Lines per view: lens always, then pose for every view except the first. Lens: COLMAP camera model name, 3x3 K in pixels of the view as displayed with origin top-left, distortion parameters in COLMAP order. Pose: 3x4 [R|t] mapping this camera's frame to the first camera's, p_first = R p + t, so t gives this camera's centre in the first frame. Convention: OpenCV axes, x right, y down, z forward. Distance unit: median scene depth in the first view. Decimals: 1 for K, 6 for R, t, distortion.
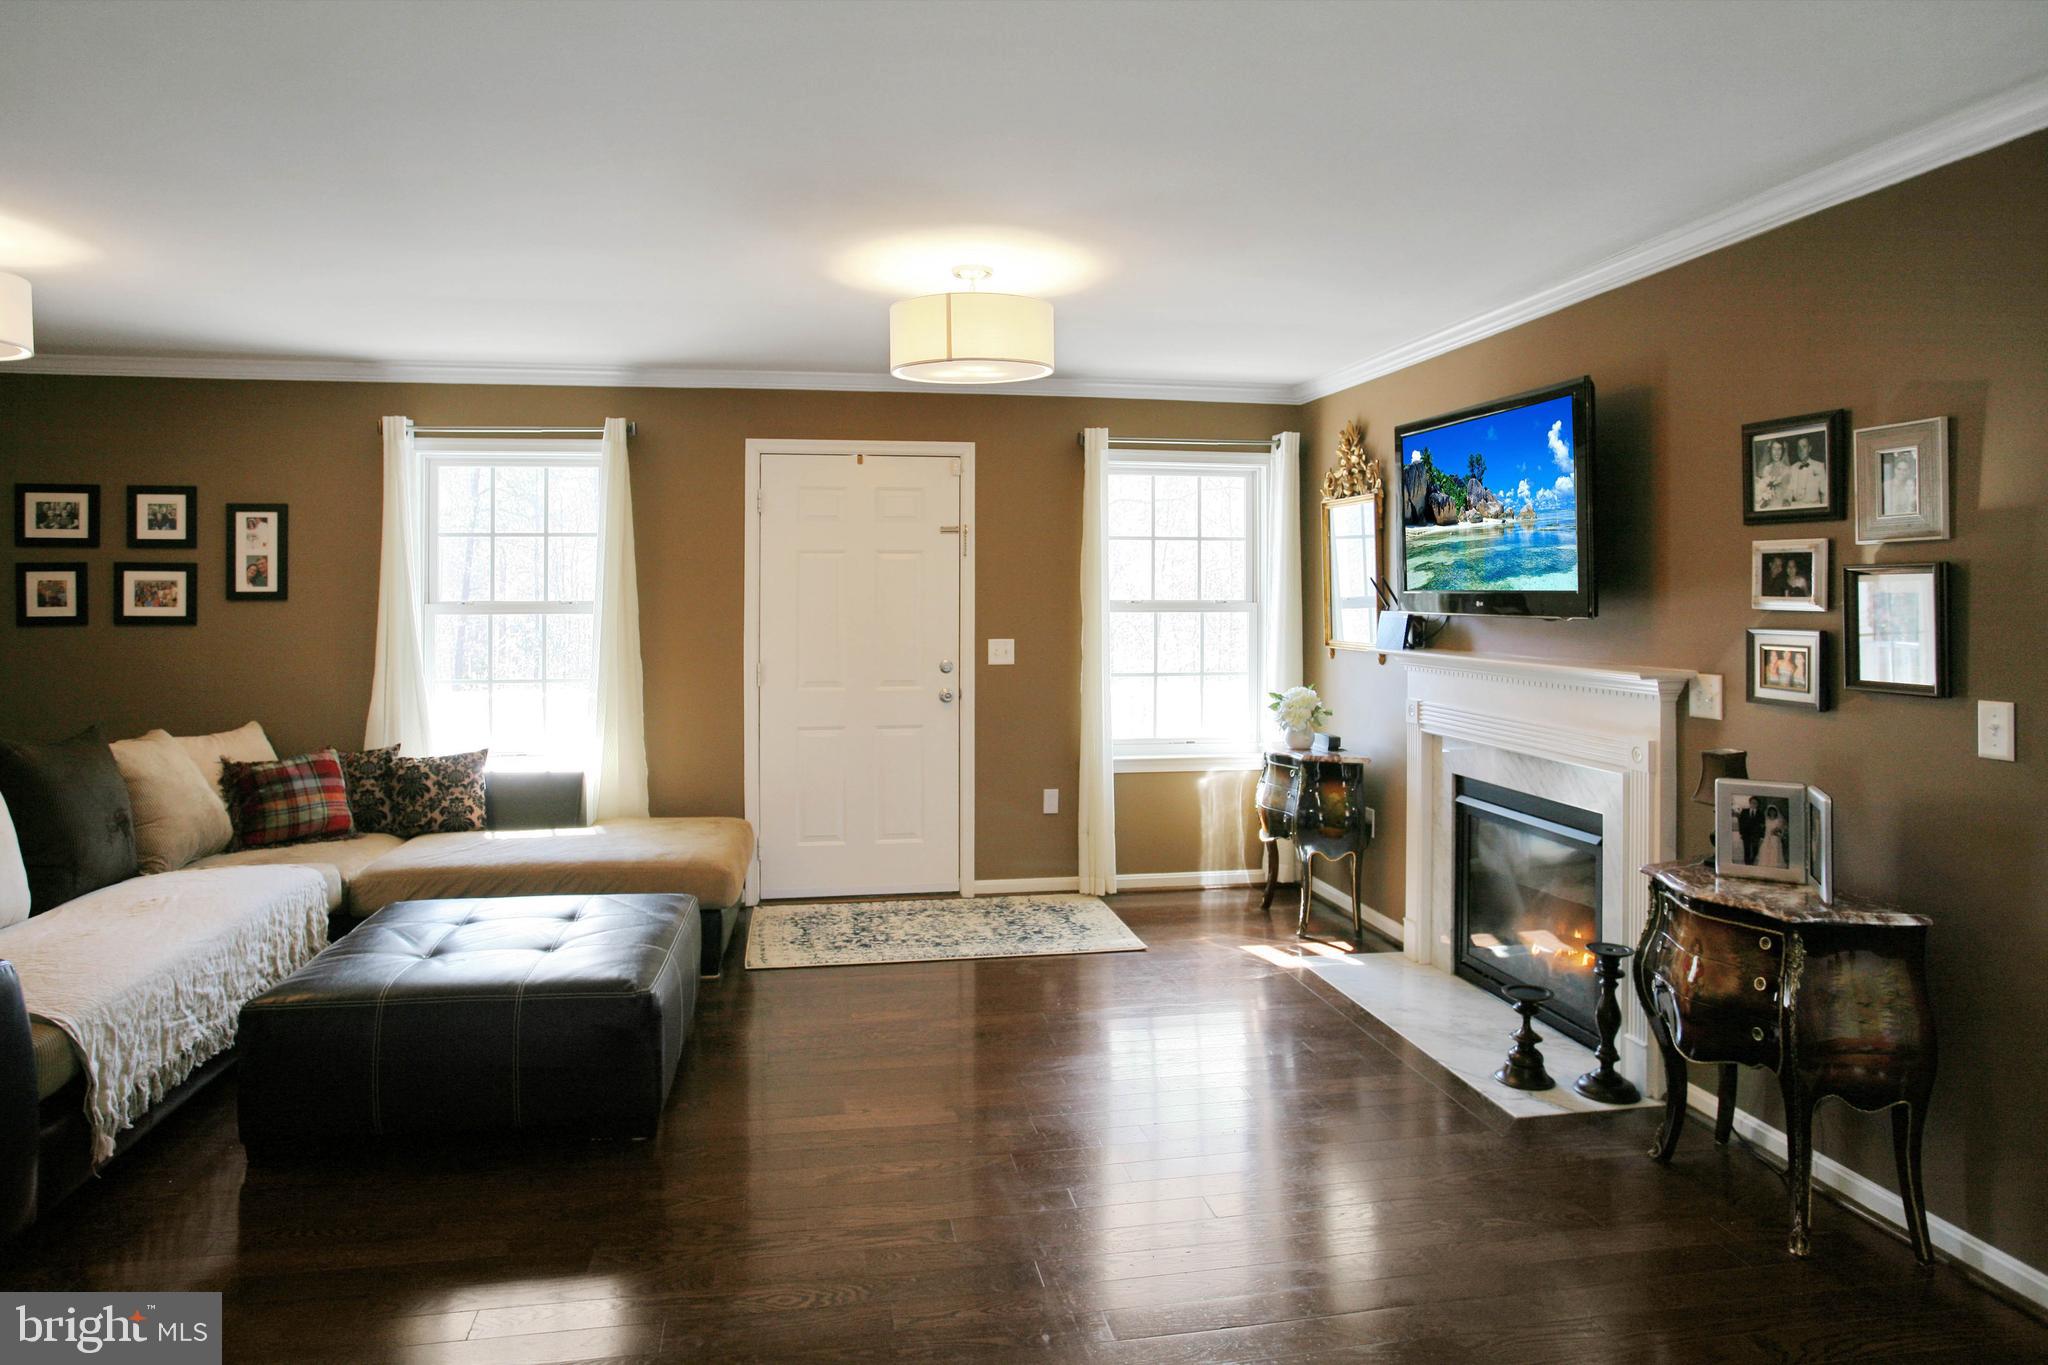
lens RADIAL K [[1276.6, 0, 1017.4], [0, 1276.6, 601.9], [0, 0, 1]] dist [-0.000722, -0.000930]
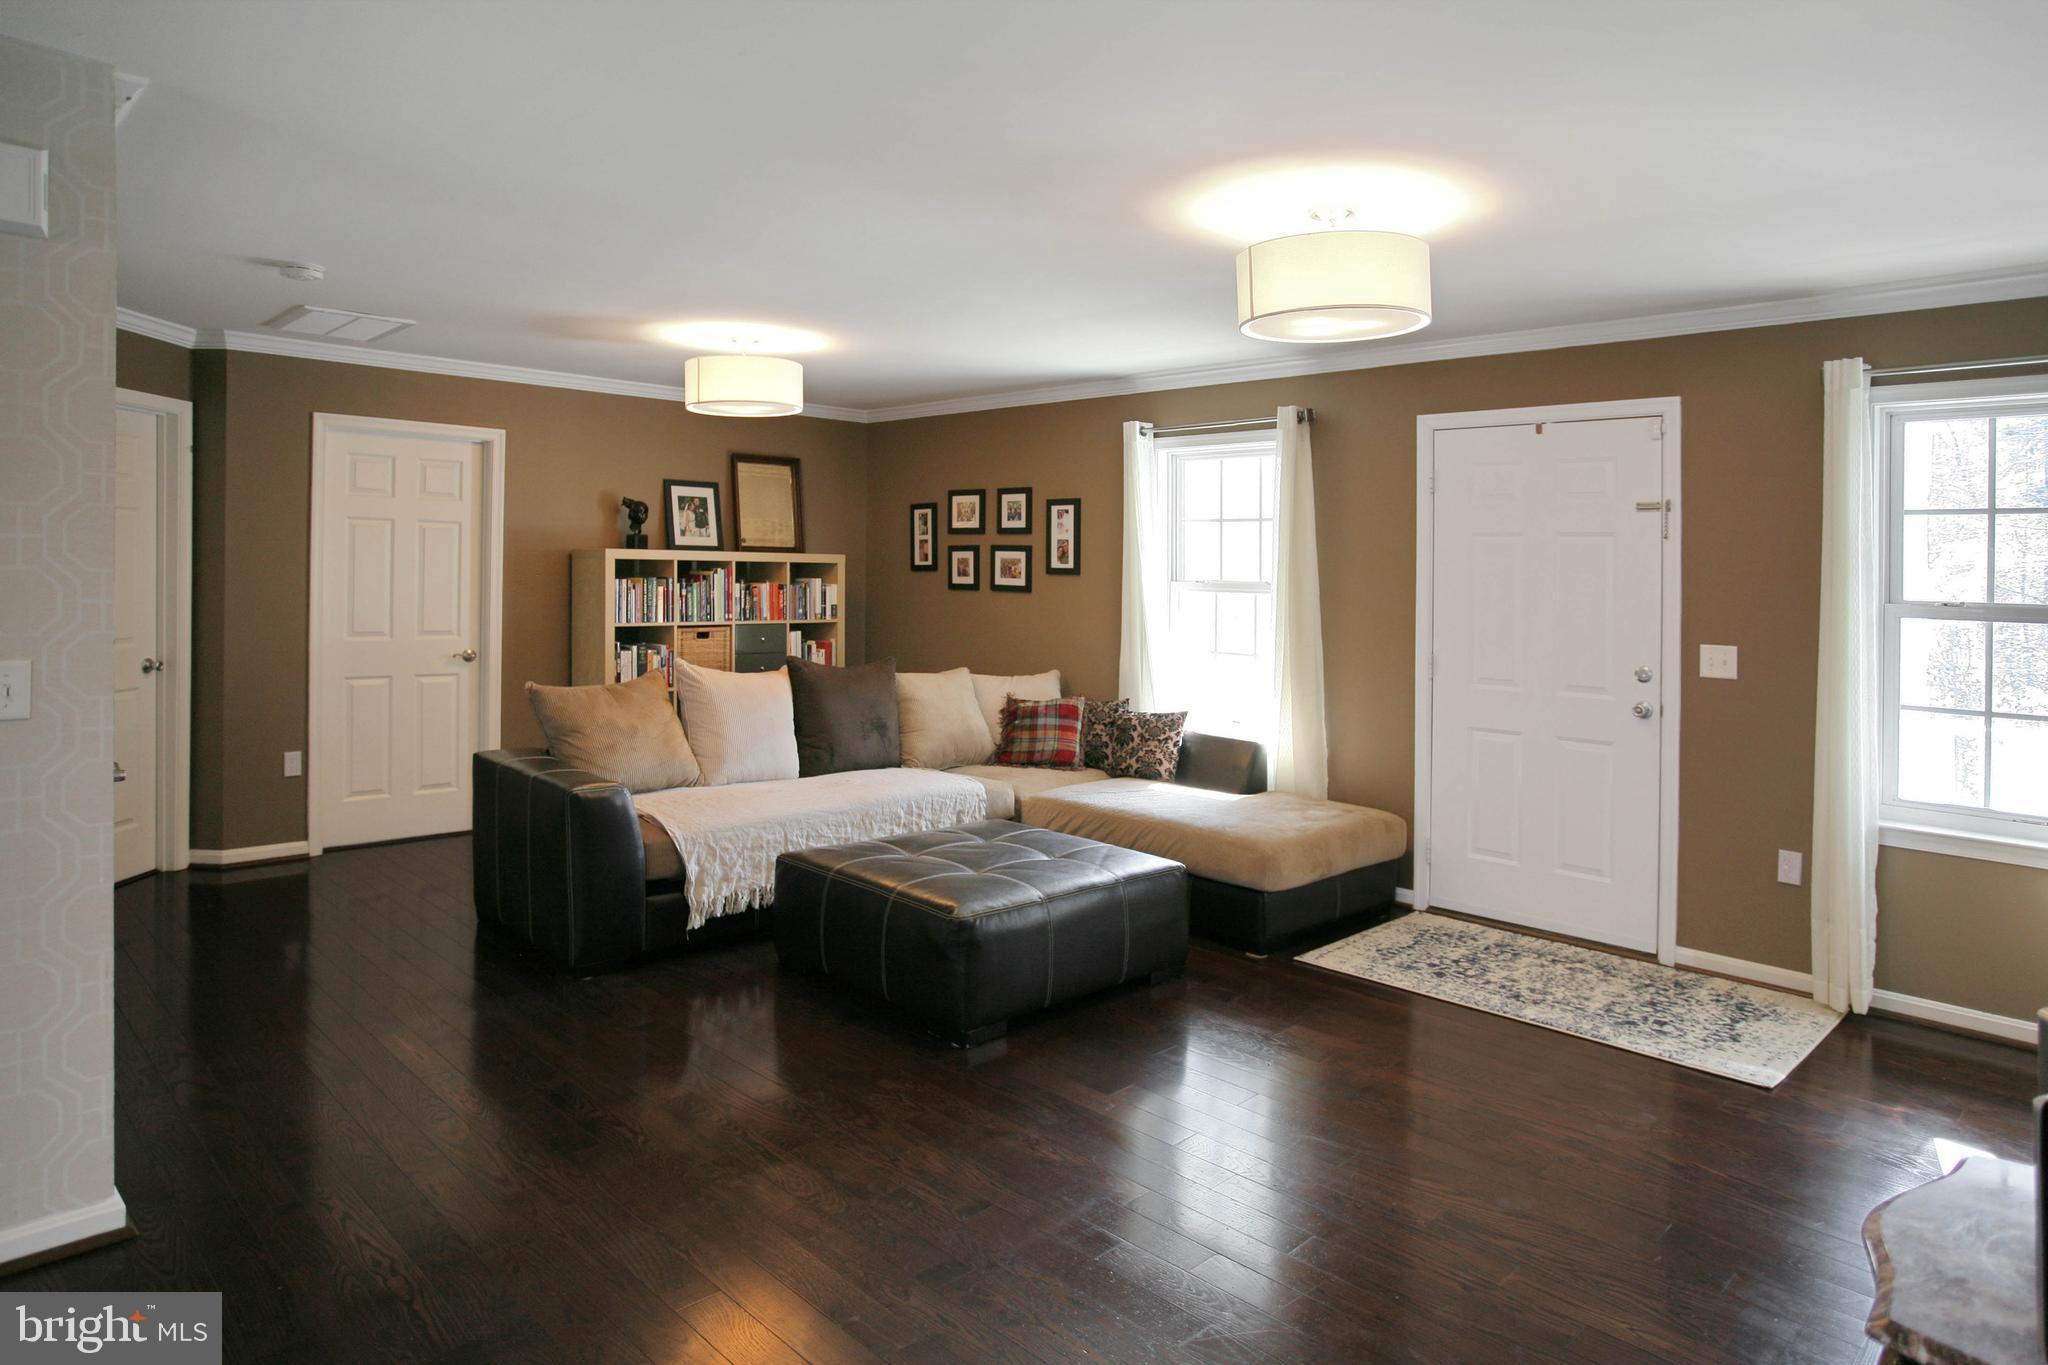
lens RADIAL K [[1288.0, 0, 1028.1], [0, 1288.0, 569.0], [0, 0, 1]] dist [-0.003038, -0.001489]
pose [[0.587827, 0.016021, -0.808828, 0.429067], [-0.029371, 0.999567, -0.001546, -0.004210], [0.808453, 0.024664, 0.588044, 0.224676]]
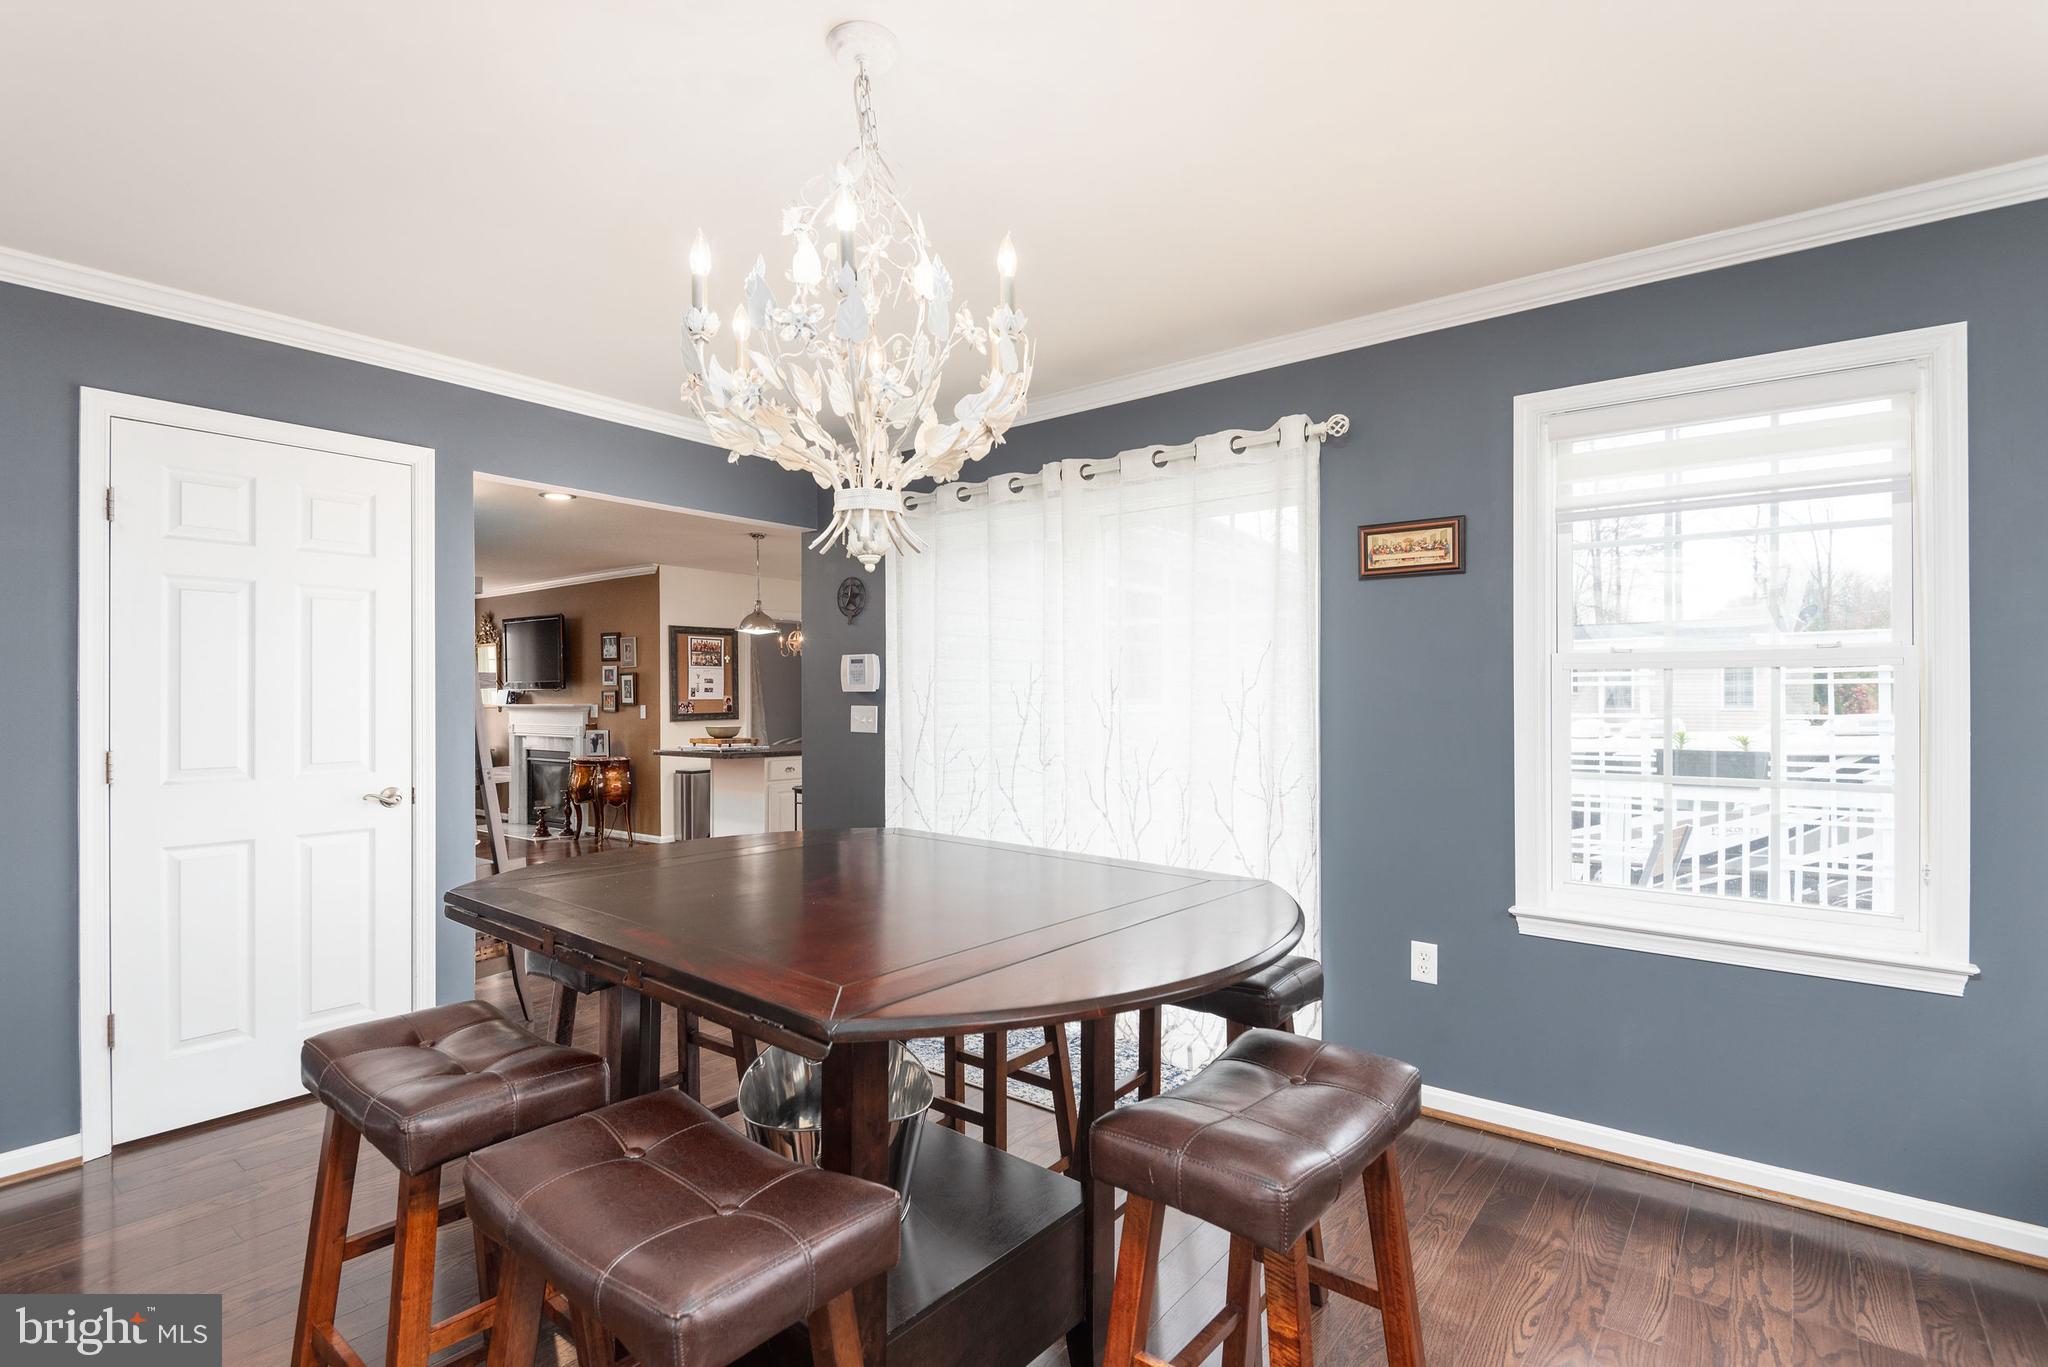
lens RADIAL K [[987.8, 0, 1026.3], [0, 987.8, 695.0], [0, 0, 1]] dist [0.040158, -0.000142]
pose [[0.755634, -0.002230, 0.654991, -0.223434], [0.008065, 0.999950, -0.005899, 0.037587], [-0.654945, 0.009740, 0.755614, -1.190338]]
